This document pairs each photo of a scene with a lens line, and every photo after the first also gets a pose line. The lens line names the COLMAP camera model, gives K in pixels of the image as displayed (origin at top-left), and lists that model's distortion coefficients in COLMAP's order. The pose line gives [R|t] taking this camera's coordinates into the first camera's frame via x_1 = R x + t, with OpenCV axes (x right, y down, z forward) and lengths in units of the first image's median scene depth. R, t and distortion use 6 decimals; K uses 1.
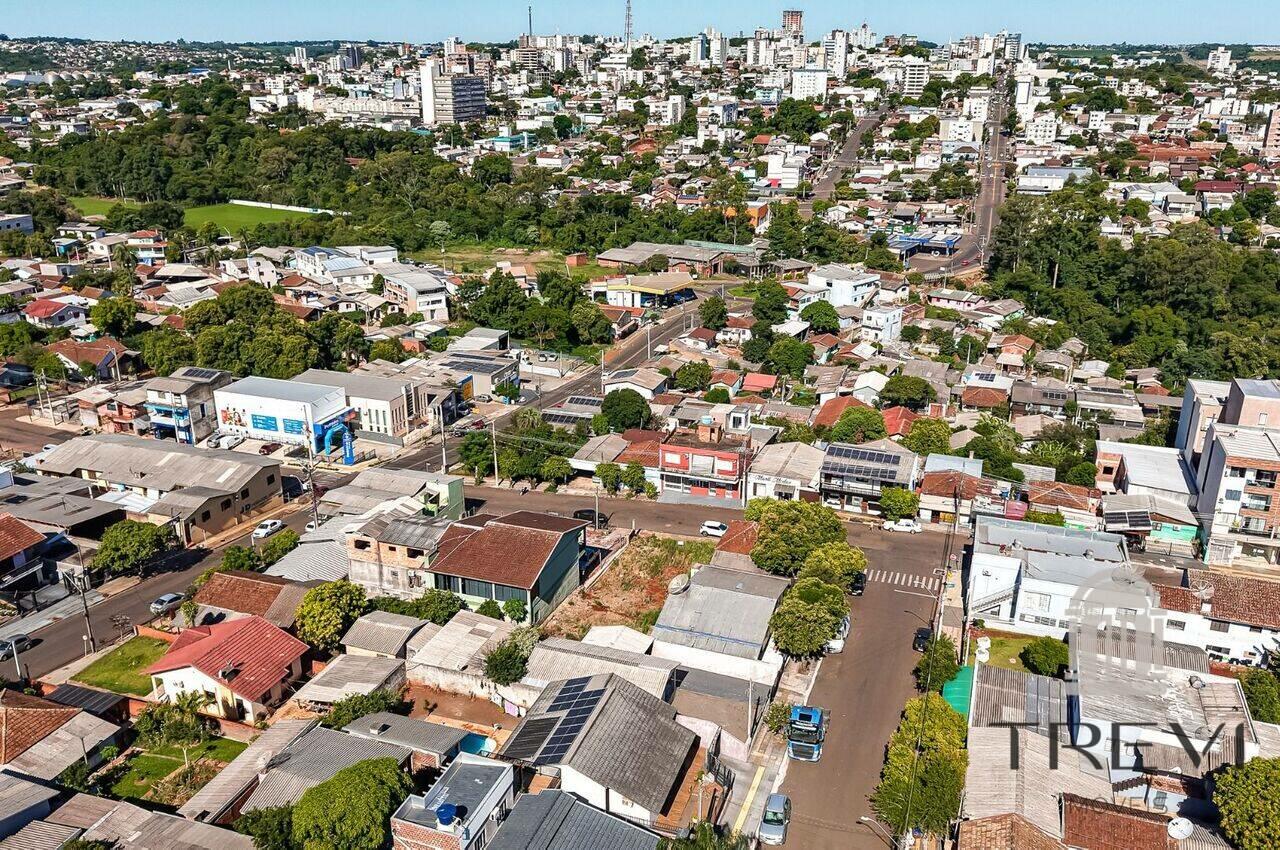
lens RADIAL K [[1009.2, 0, 640.3], [0, 1009.2, 442.6], [0, 0, 1]] dist [0.065350, -0.098341]
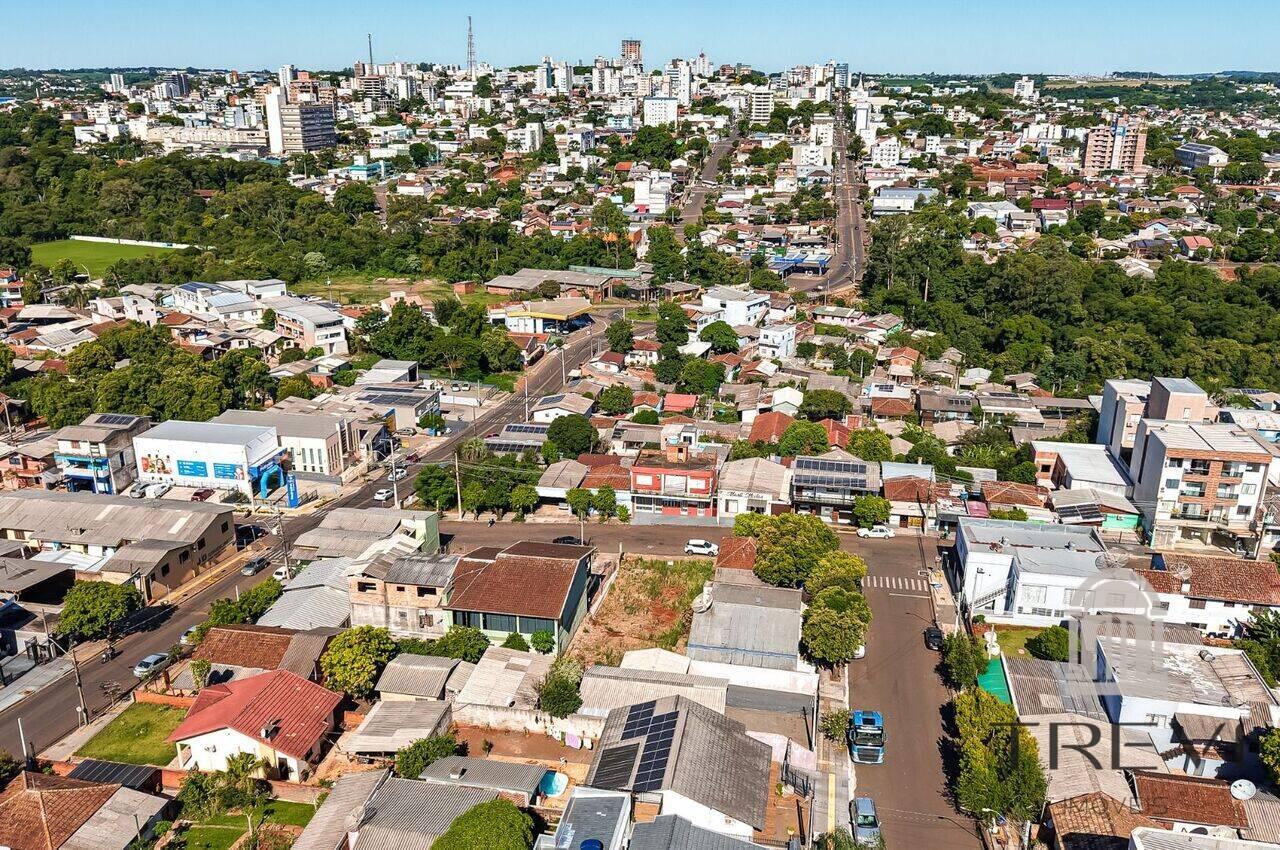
lens RADIAL K [[1009.2, 0, 640.3], [0, 1009.2, 442.6], [0, 0, 1]] dist [0.065350, -0.098341]
pose [[0.987747, -0.051739, 0.147240, -0.062561], [0.055310, 0.998264, -0.020257, -0.000908], [-0.145936, 0.028153, 0.988893, 0.002751]]
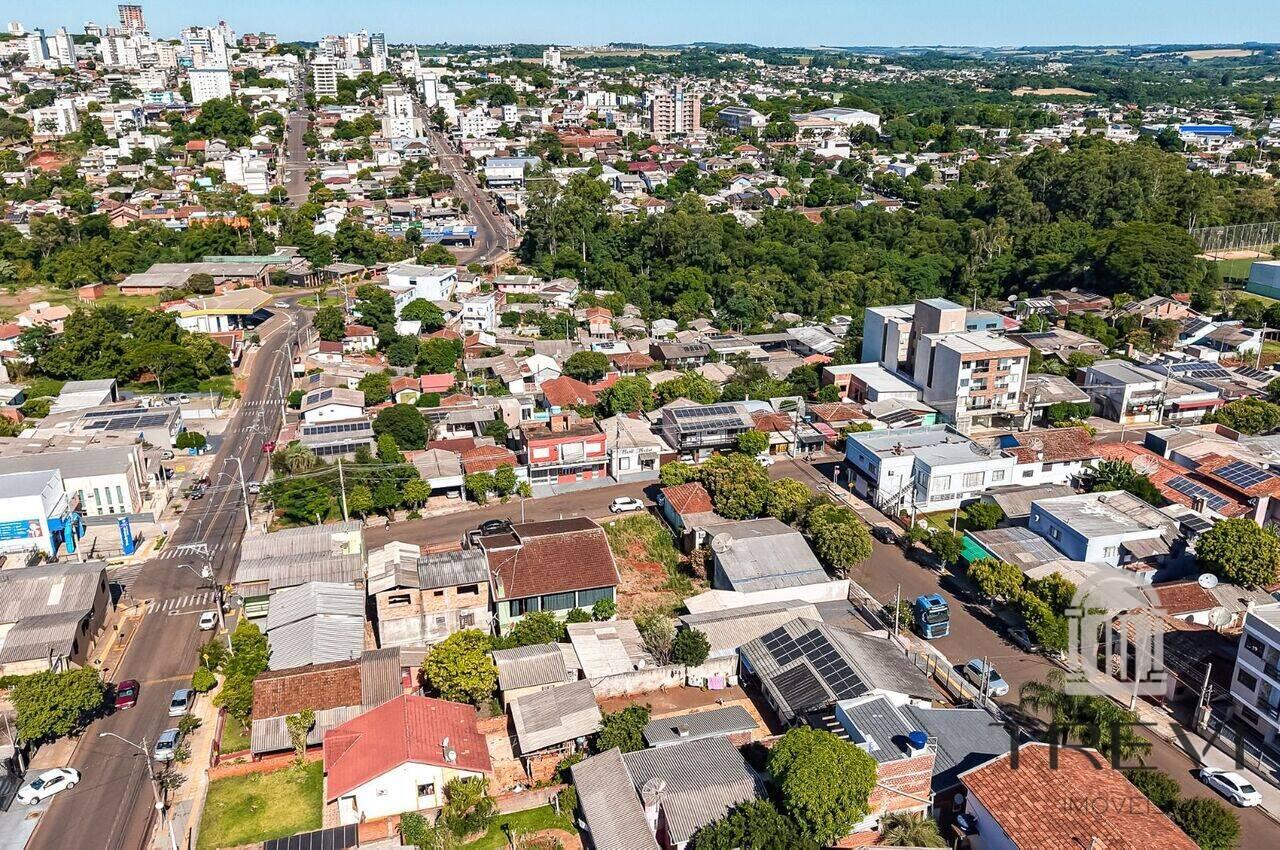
lens RADIAL K [[1009.2, 0, 640.3], [0, 1009.2, 442.6], [0, 0, 1]] dist [0.065350, -0.098341]
pose [[0.819776, -0.207964, 0.533590, -0.225791], [0.207375, 0.976301, 0.061909, -0.019389], [-0.533819, 0.059901, 0.843475, 0.047931]]
